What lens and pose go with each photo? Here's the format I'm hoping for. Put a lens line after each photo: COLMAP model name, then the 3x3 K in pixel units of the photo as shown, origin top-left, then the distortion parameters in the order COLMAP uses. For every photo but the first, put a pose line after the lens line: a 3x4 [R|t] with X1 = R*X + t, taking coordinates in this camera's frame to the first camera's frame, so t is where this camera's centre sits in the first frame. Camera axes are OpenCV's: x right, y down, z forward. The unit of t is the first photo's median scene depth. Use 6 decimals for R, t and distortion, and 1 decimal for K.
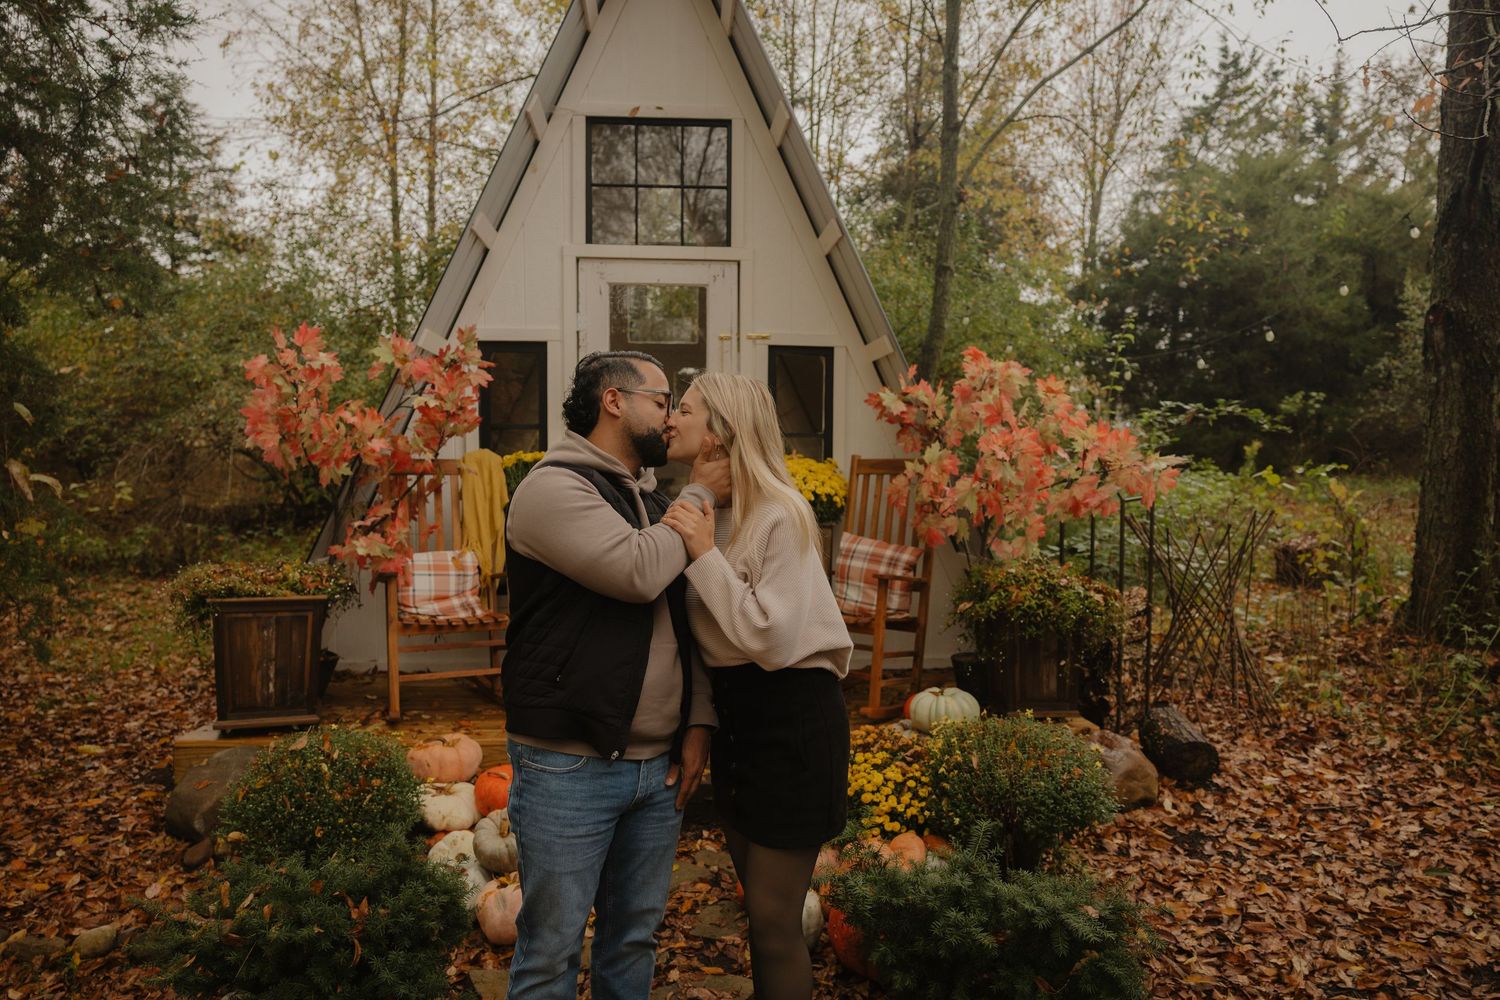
lens RADIAL K [[1020.1, 0, 750.0], [0, 1020.1, 500.0], [0, 0, 1]] dist [0.001937, 0.001002]
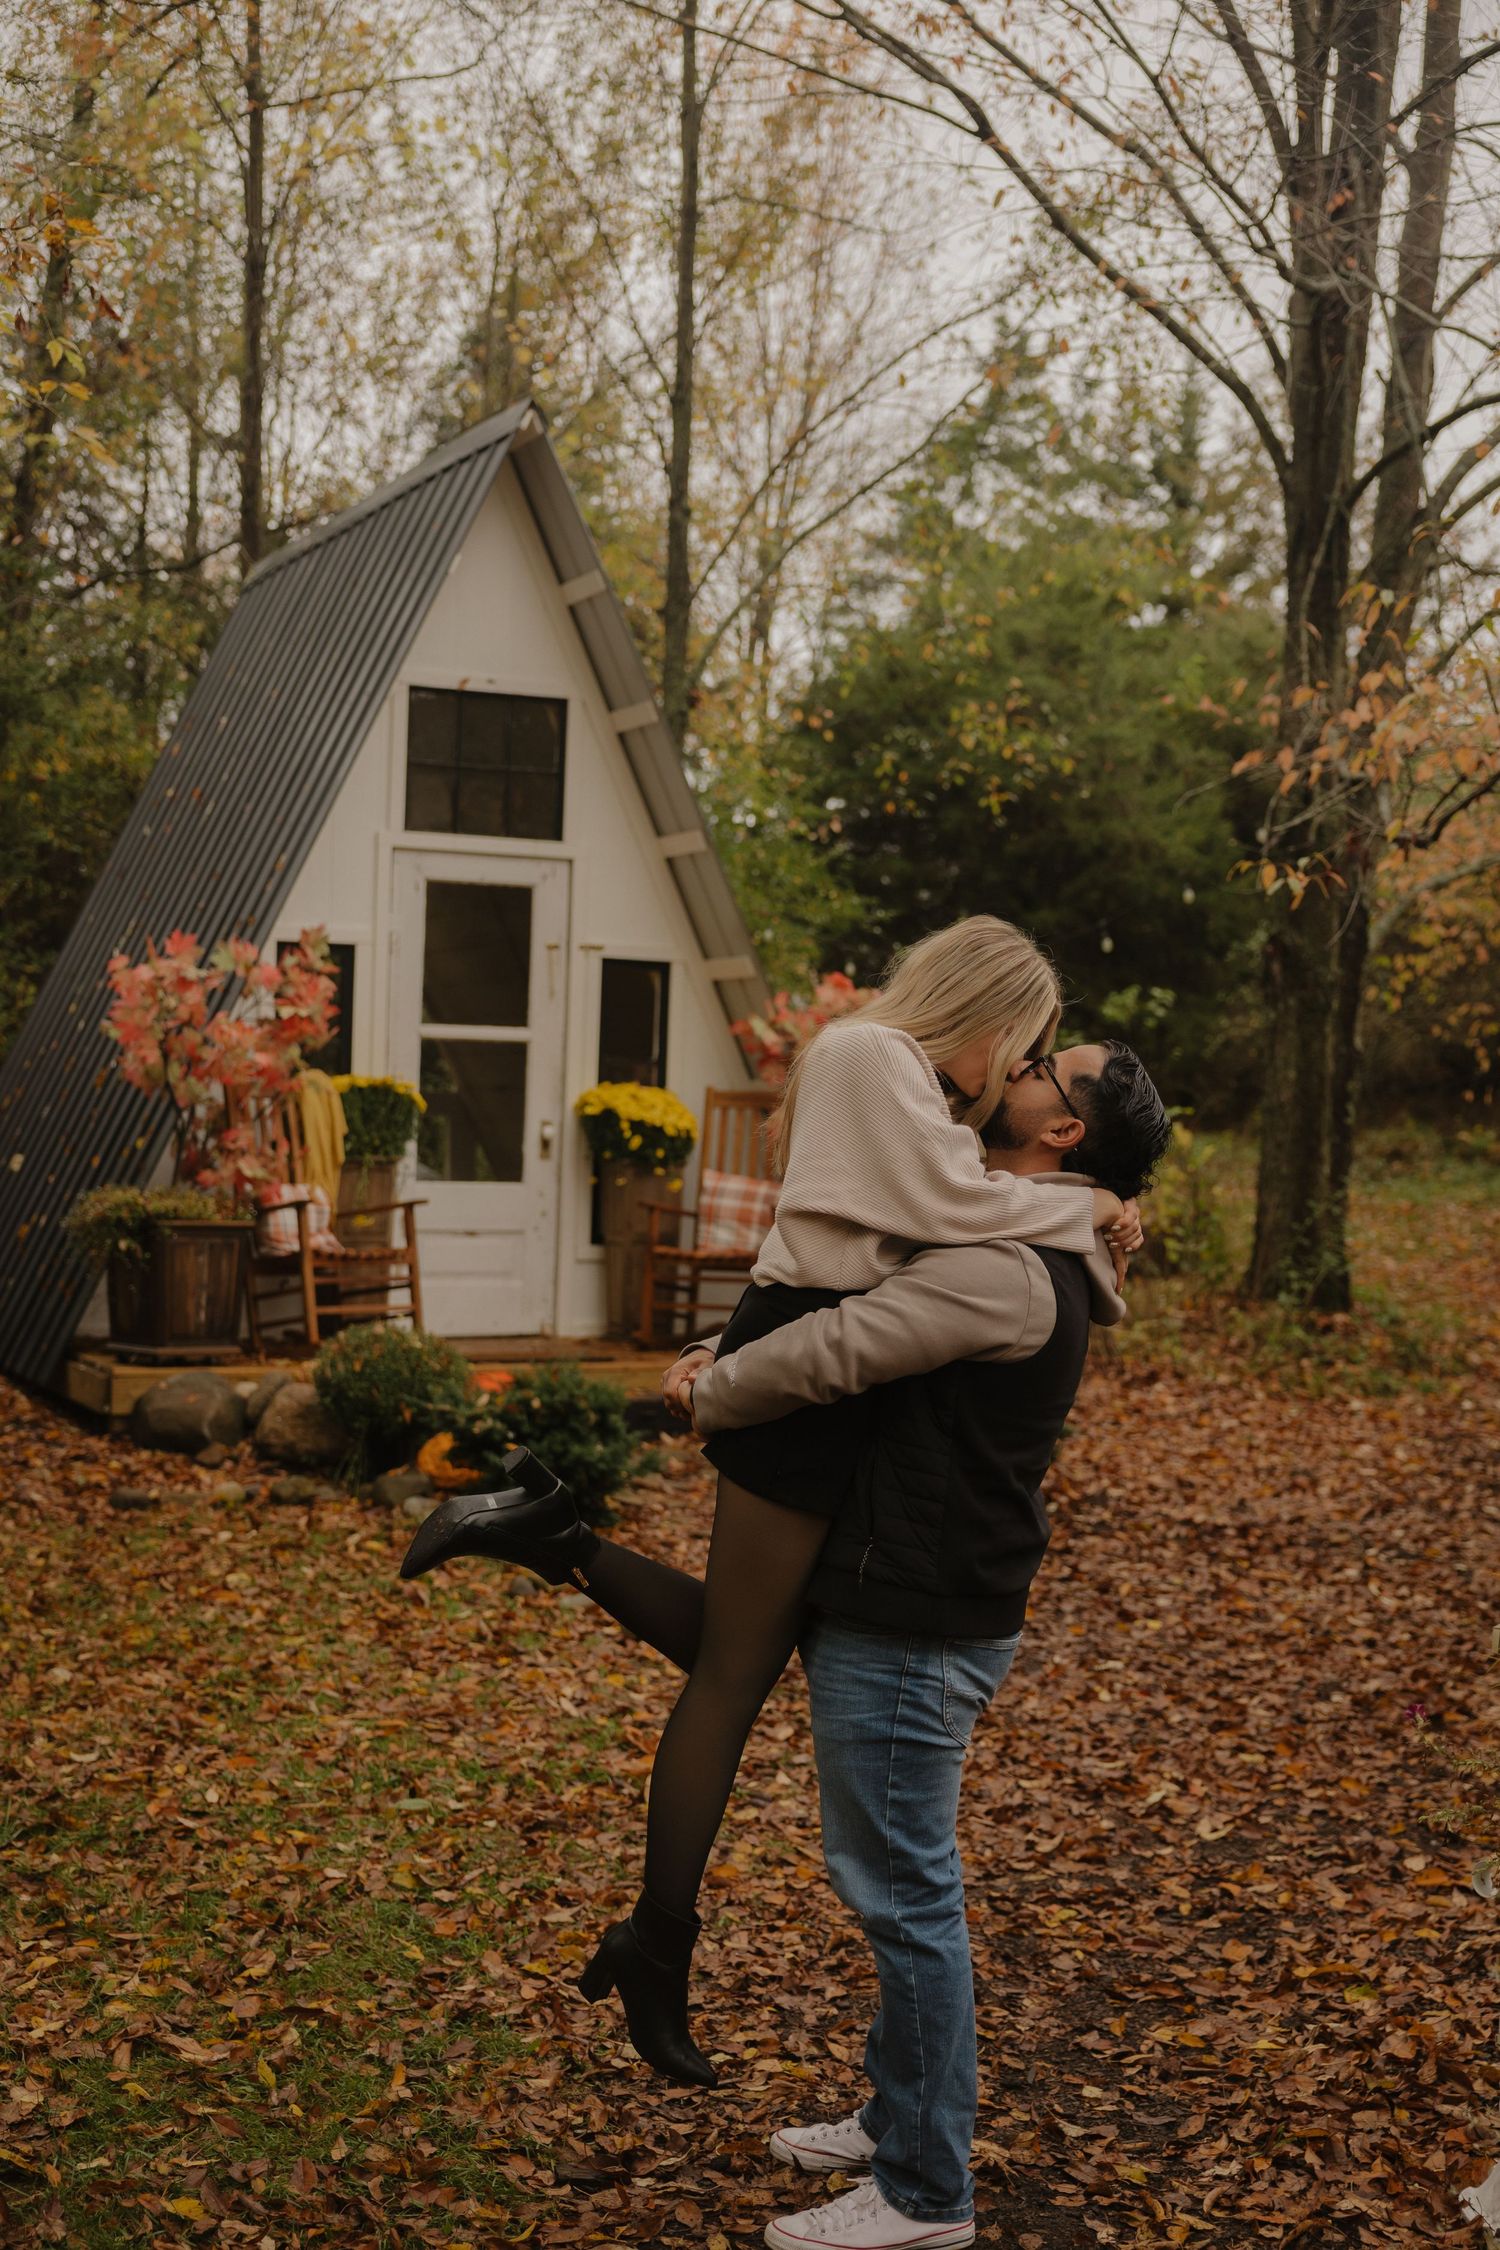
lens RADIAL K [[2840.4, 0, 750.0], [0, 2840.4, 1125.0], [0, 0, 1]] dist [0.005298, 0.050247]
pose [[0.933662, 0.014930, 0.357844, -0.836584], [-0.005970, 0.999641, -0.026131, 0.061098], [-0.358105, 0.022261, 0.933416, -1.493193]]
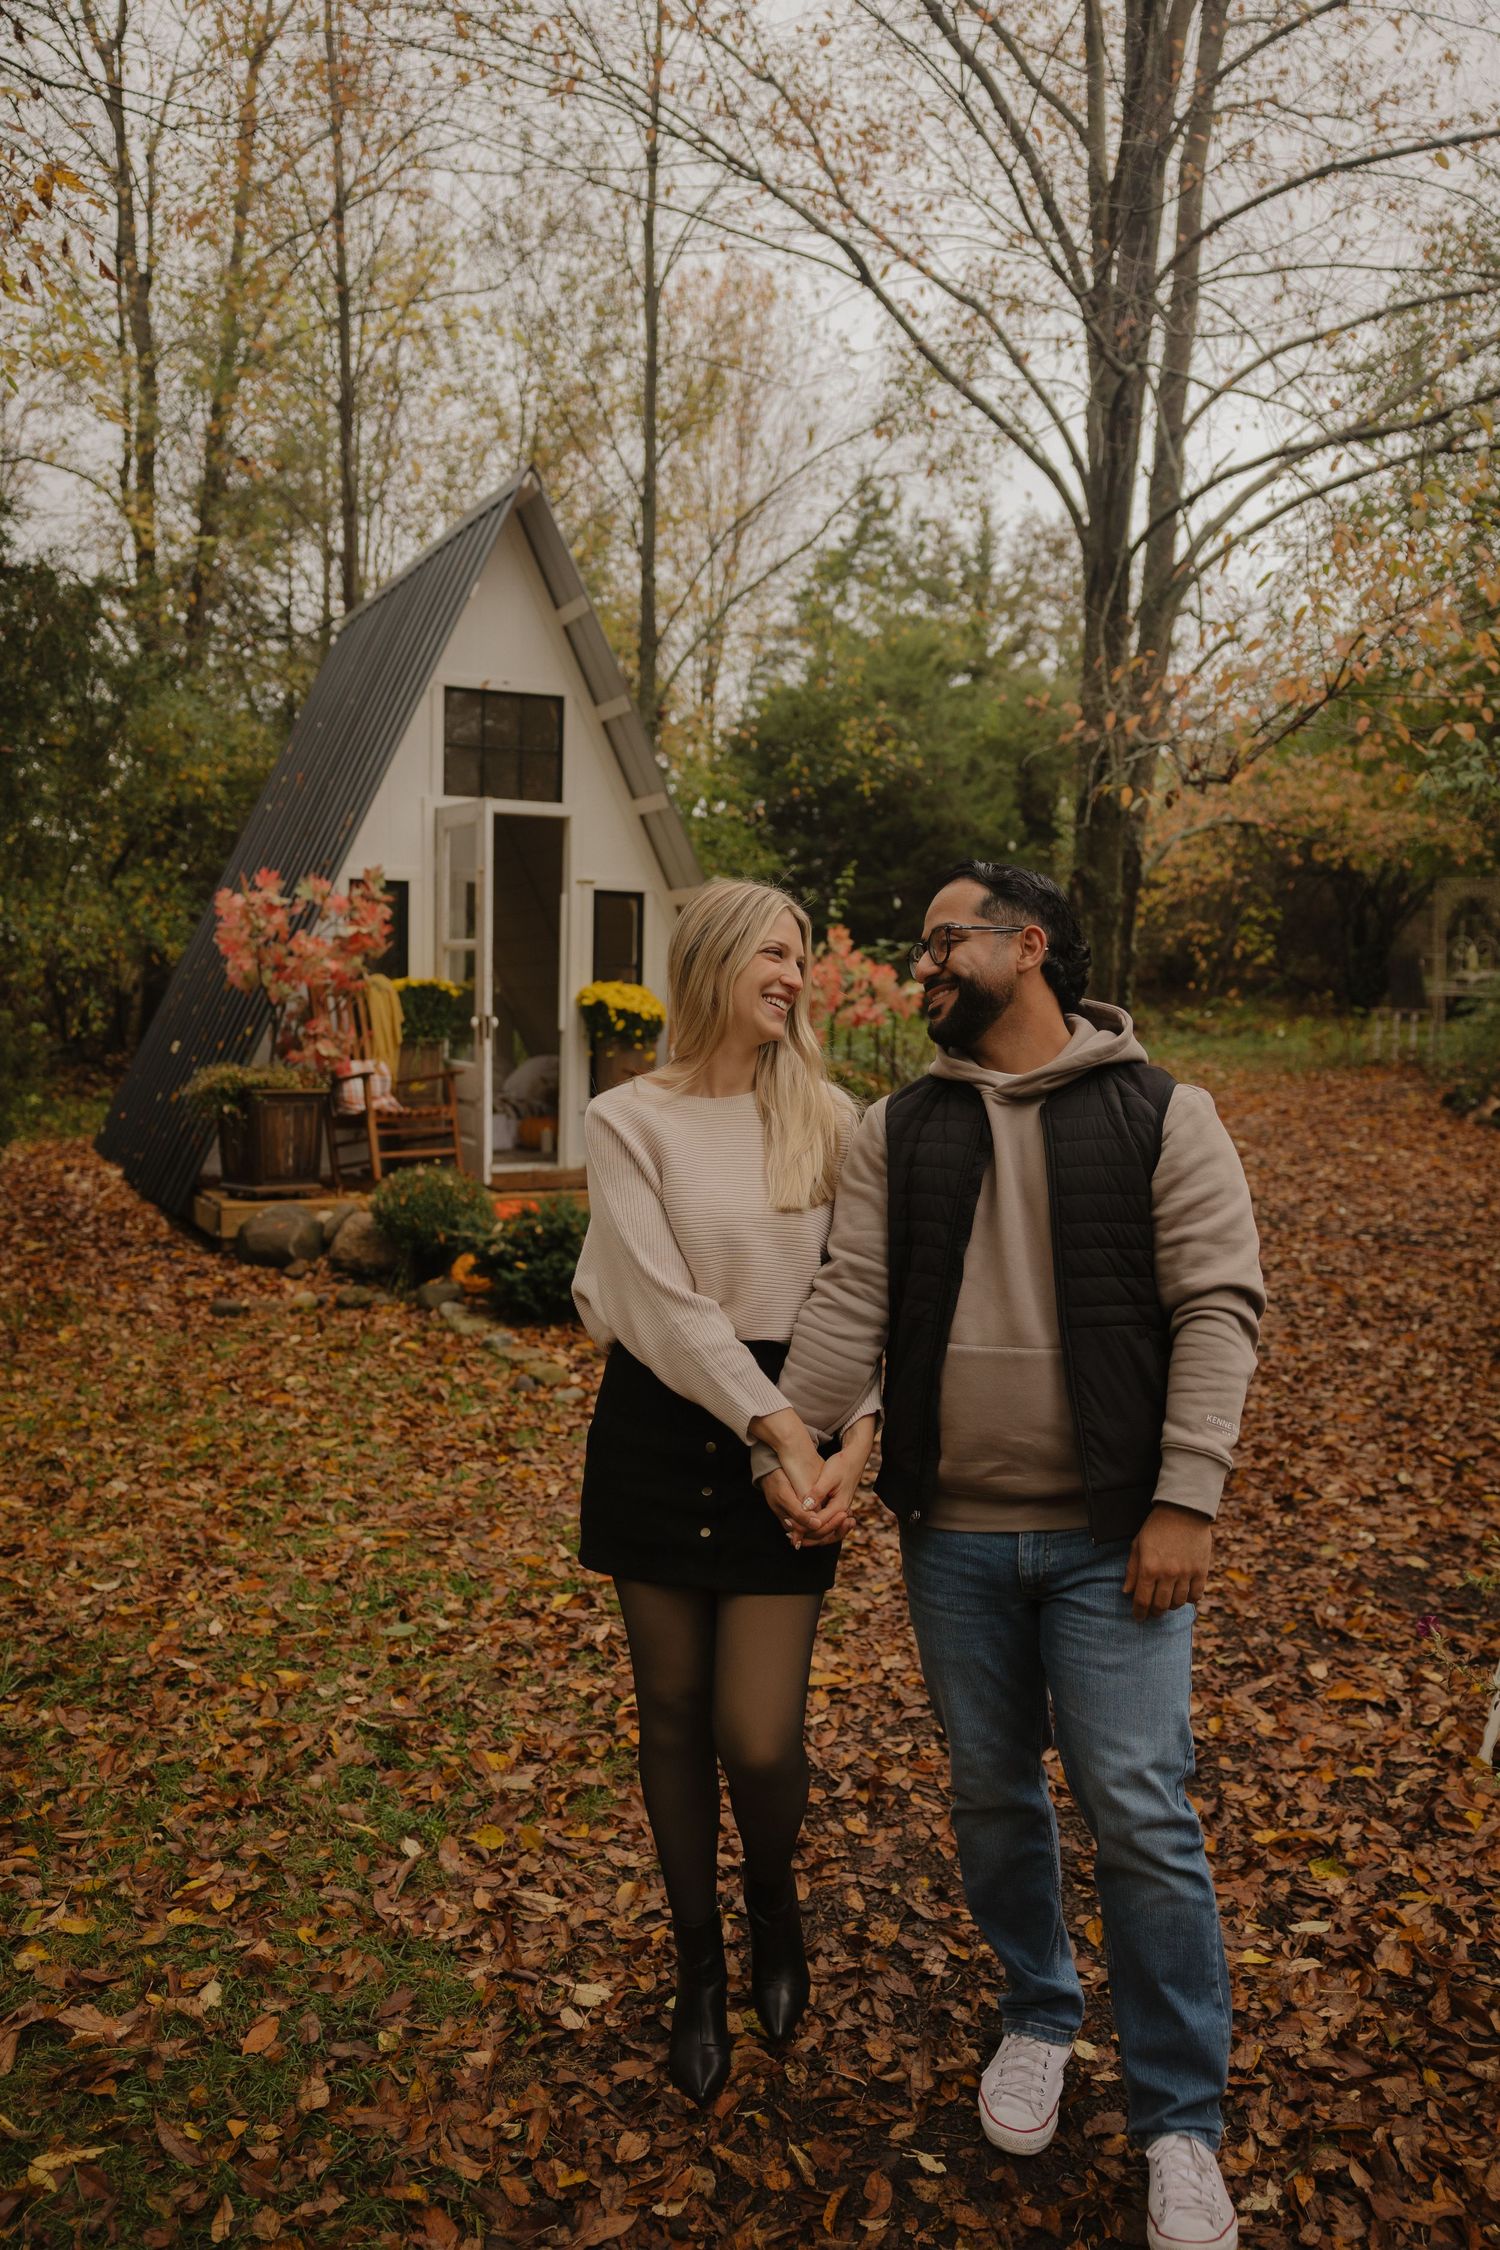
lens RADIAL K [[1712.9, 0, 745.3], [0, 1712.9, 1122.0], [0, 0, 1]] dist [-0.021491, 0.020888]
pose [[0.925734, -0.022310, 0.377516, -0.659077], [0.009607, 0.999324, 0.035498, 0.055726], [-0.378053, -0.029235, 0.925322, -1.043064]]
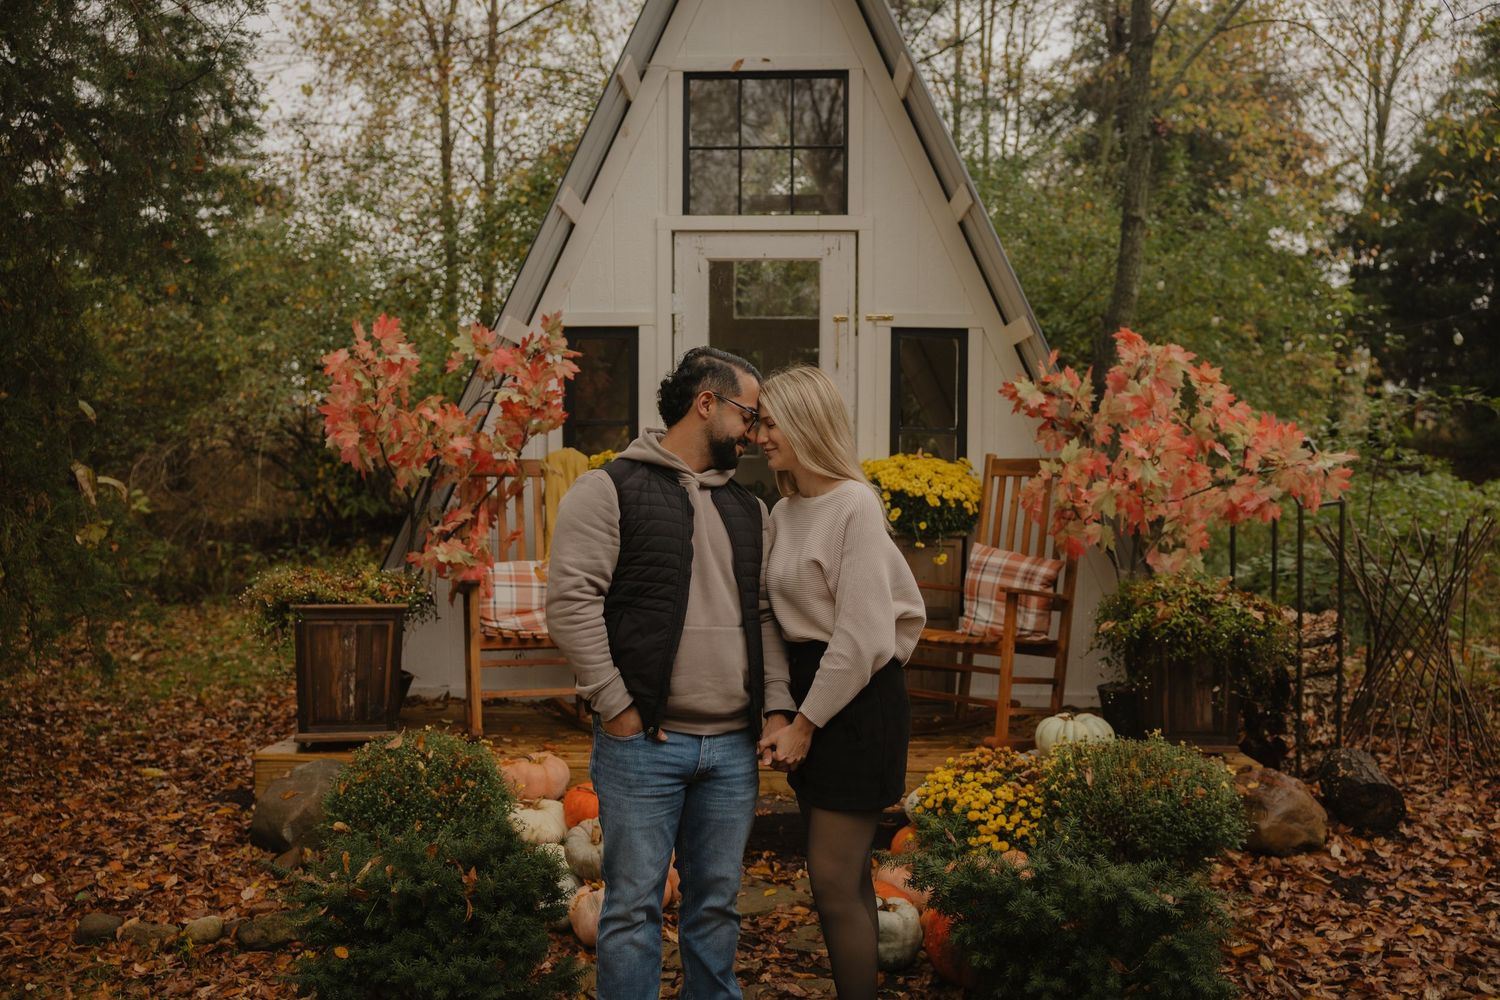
lens RADIAL K [[1430.8, 0, 750.0], [0, 1430.8, 500.0], [0, 0, 1]] dist [-0.014475, 0.019930]
pose [[0.993549, 0.001472, -0.113396, 0.042234], [-0.003263, 0.999873, -0.015616, 0.015638], [0.113359, 0.015885, 0.993427, -0.244850]]
